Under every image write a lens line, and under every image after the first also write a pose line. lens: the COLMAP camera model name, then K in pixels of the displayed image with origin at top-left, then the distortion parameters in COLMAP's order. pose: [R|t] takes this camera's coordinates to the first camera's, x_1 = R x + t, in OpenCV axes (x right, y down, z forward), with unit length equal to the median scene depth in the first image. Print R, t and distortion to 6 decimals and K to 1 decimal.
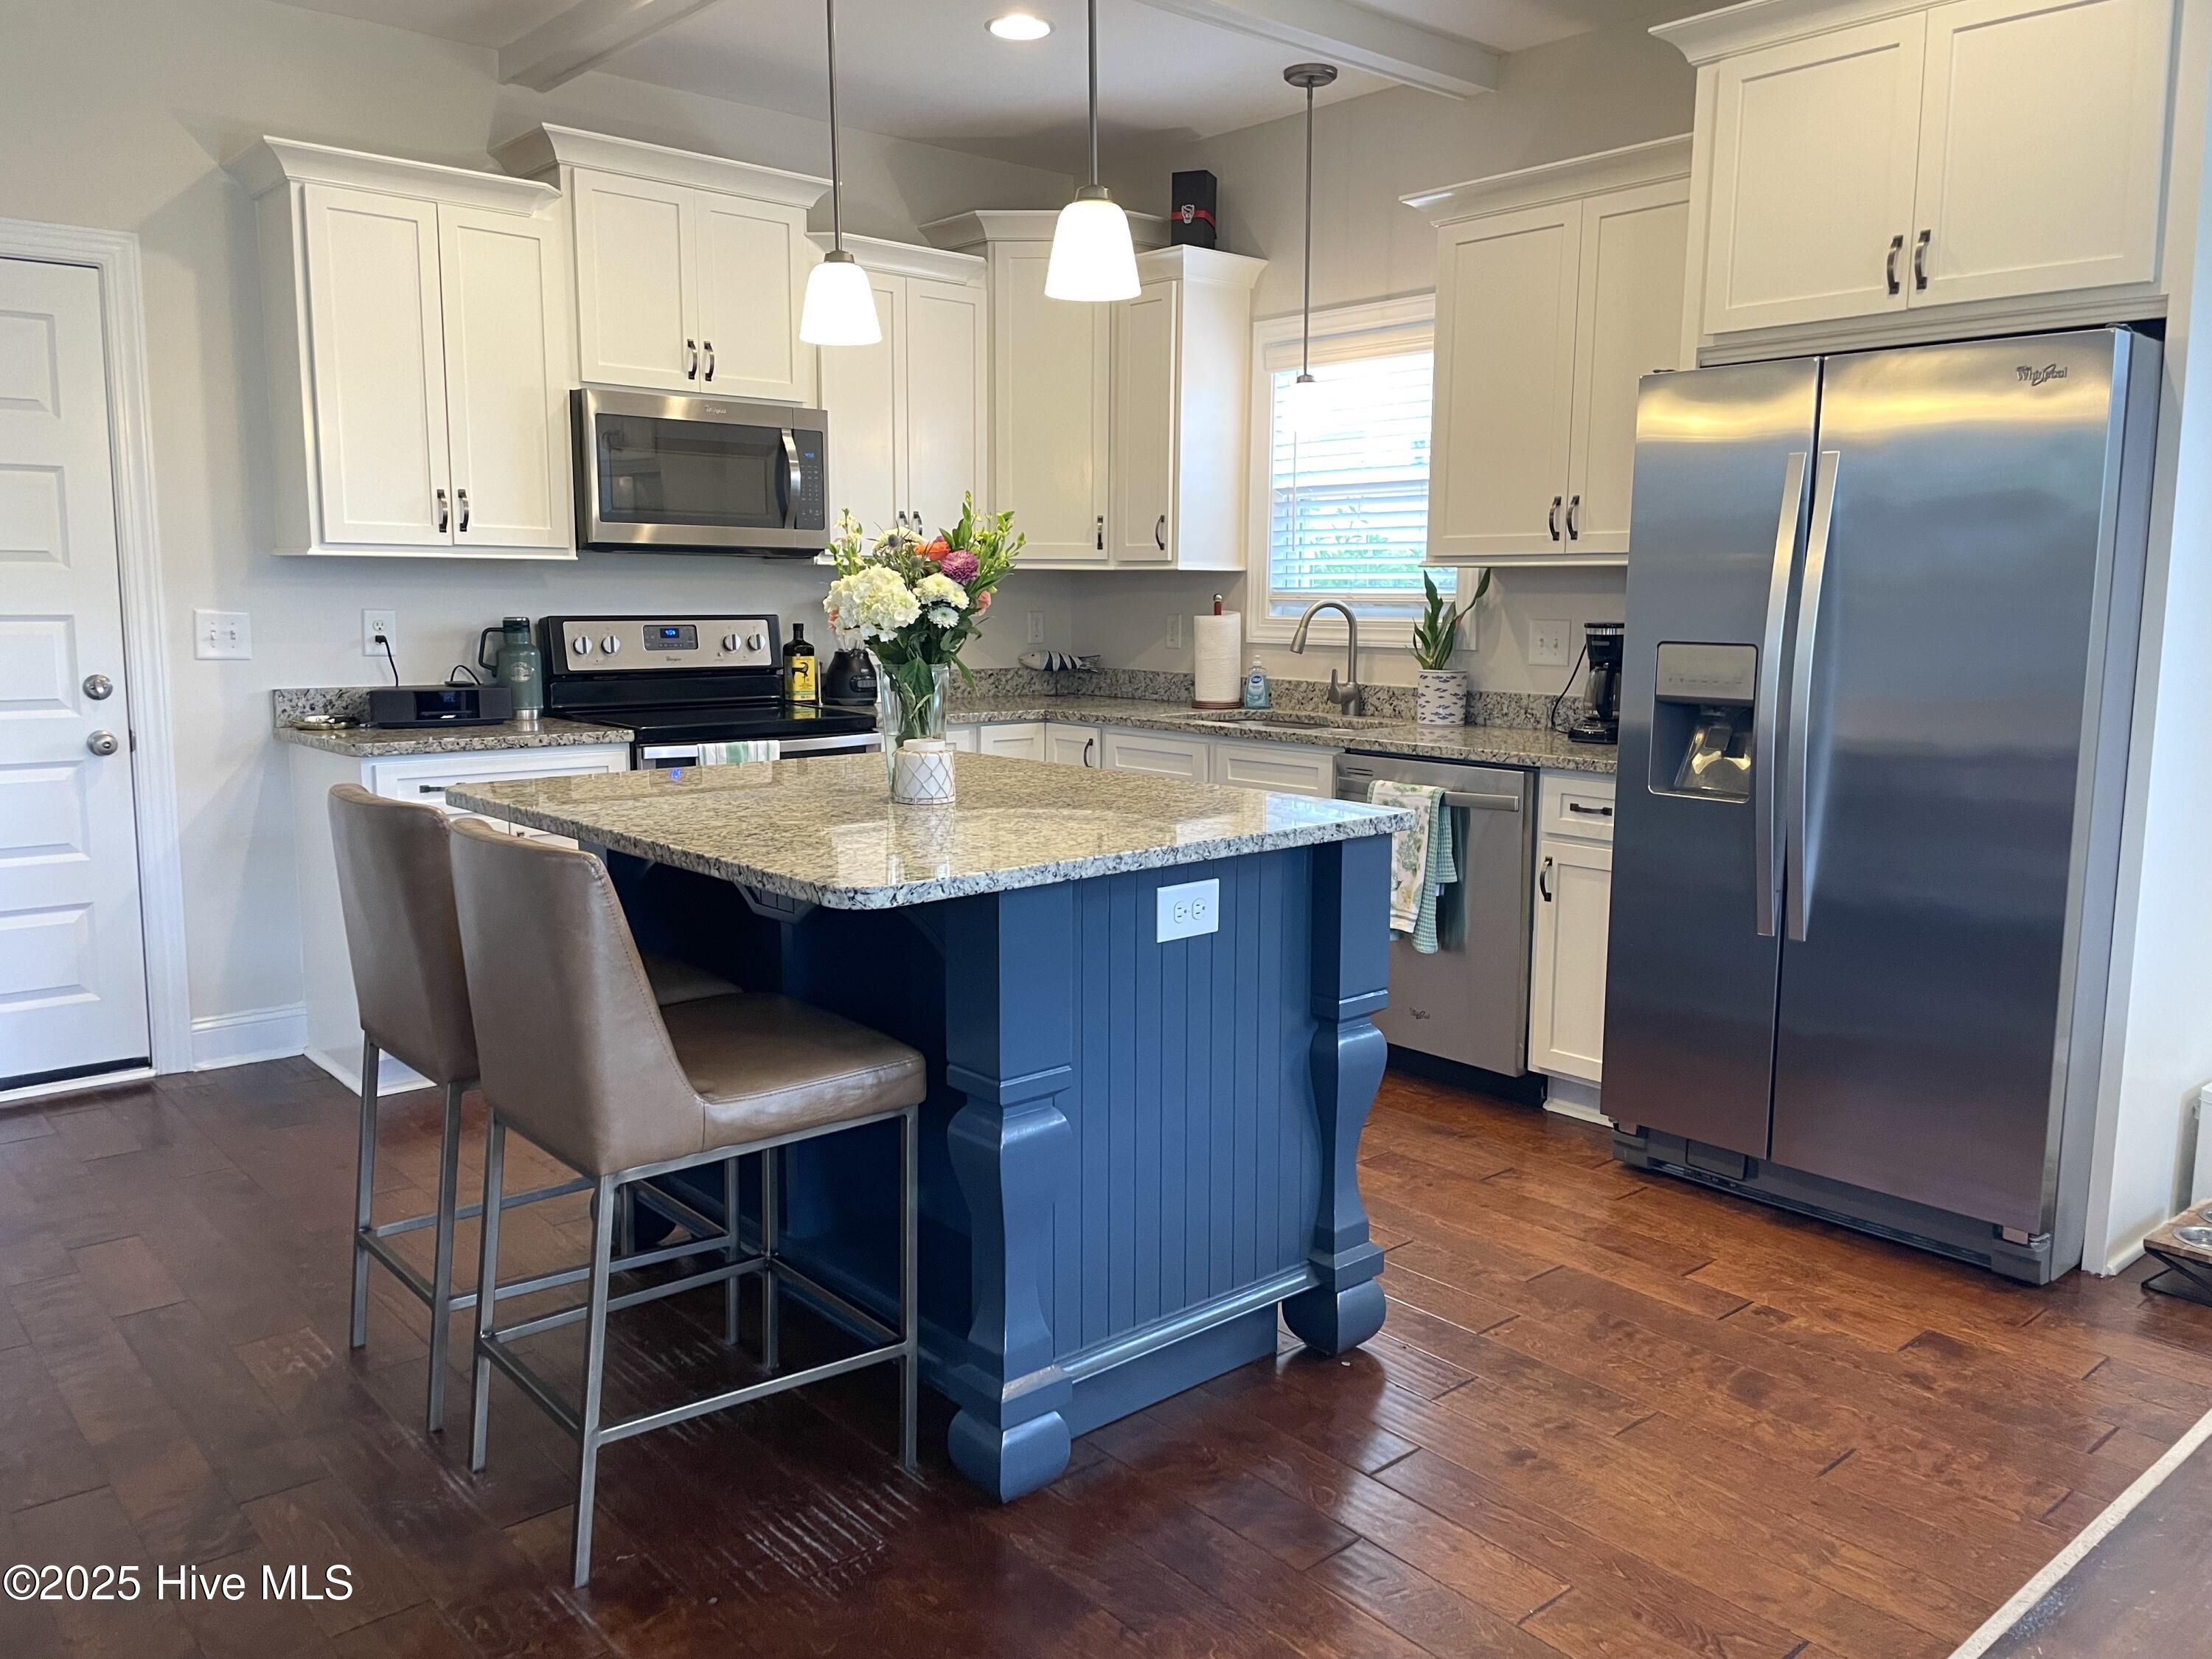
lens RADIAL K [[1668.8, 0, 1112.5], [0, 1668.8, 819.9], [0, 0, 1]] dist [0.090842, -0.114272]
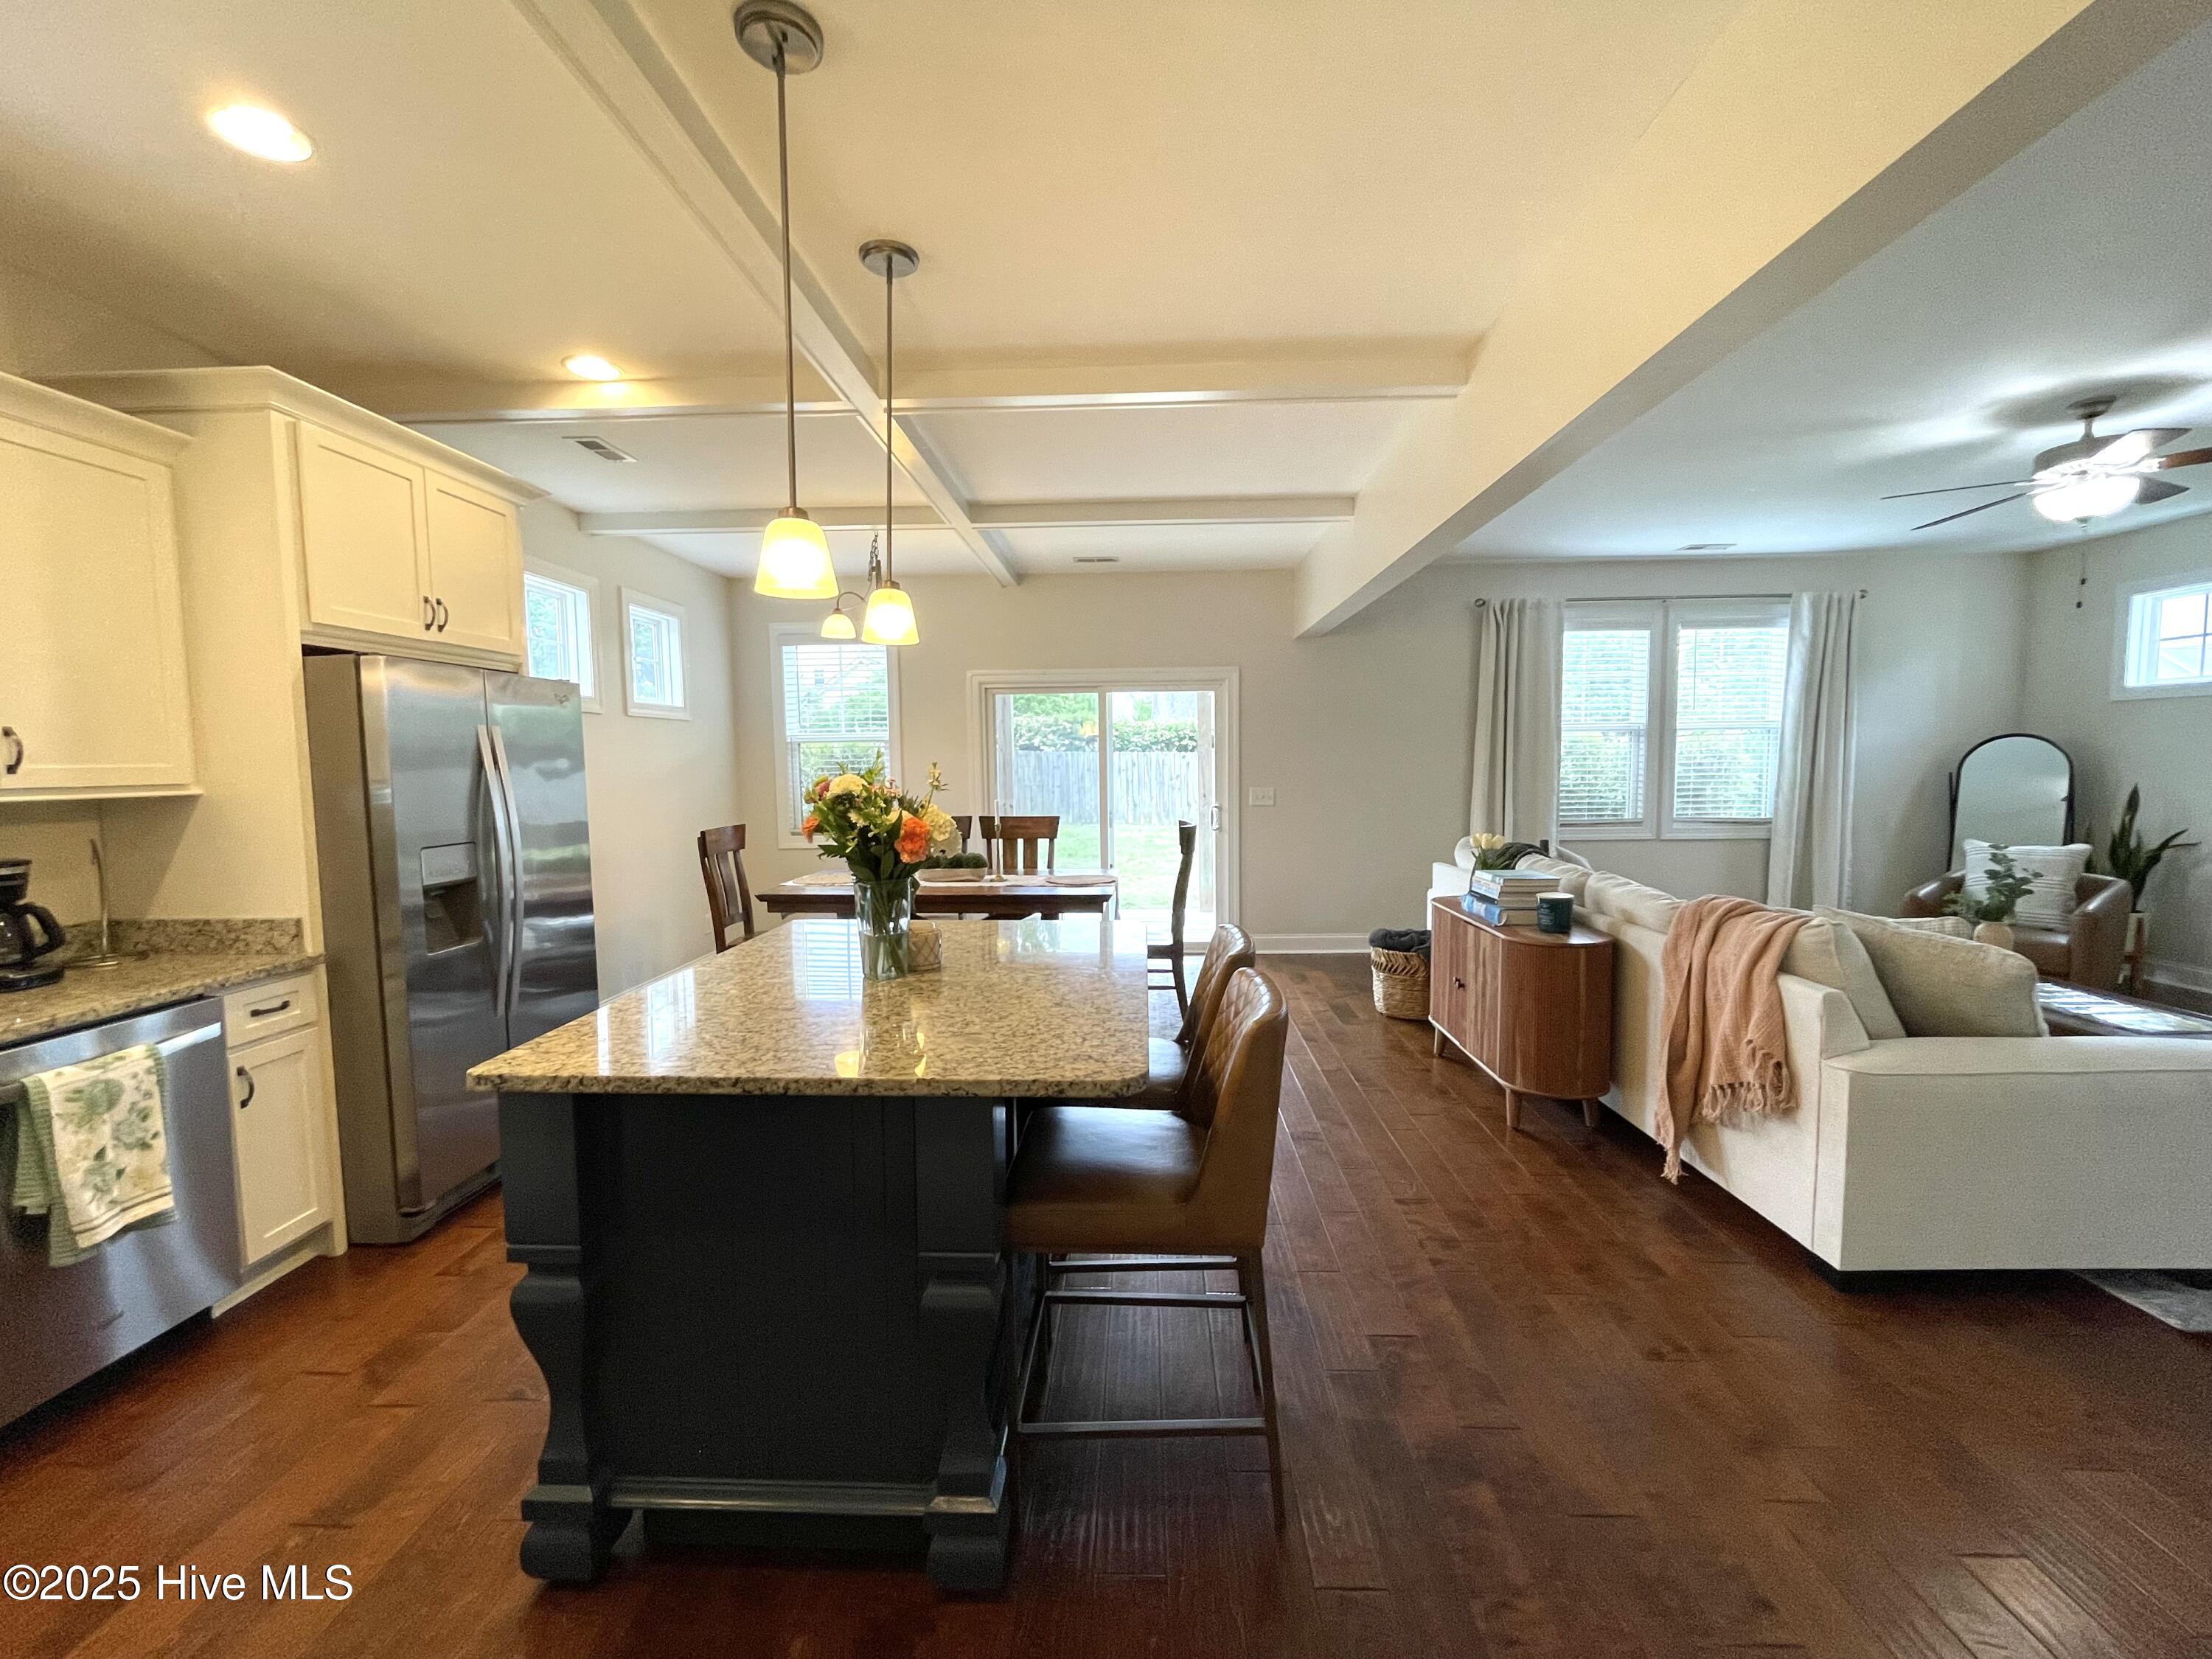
lens RADIAL K [[895.7, 0, 1111.2], [0, 895.7, 829.9], [0, 0, 1]] dist [-0.001164, -0.000219]
pose [[-0.726654, -0.052592, 0.684988, -0.470395], [0.100312, 0.978257, 0.181523, -0.155301], [-0.679641, 0.200617, -0.705579, 0.886056]]
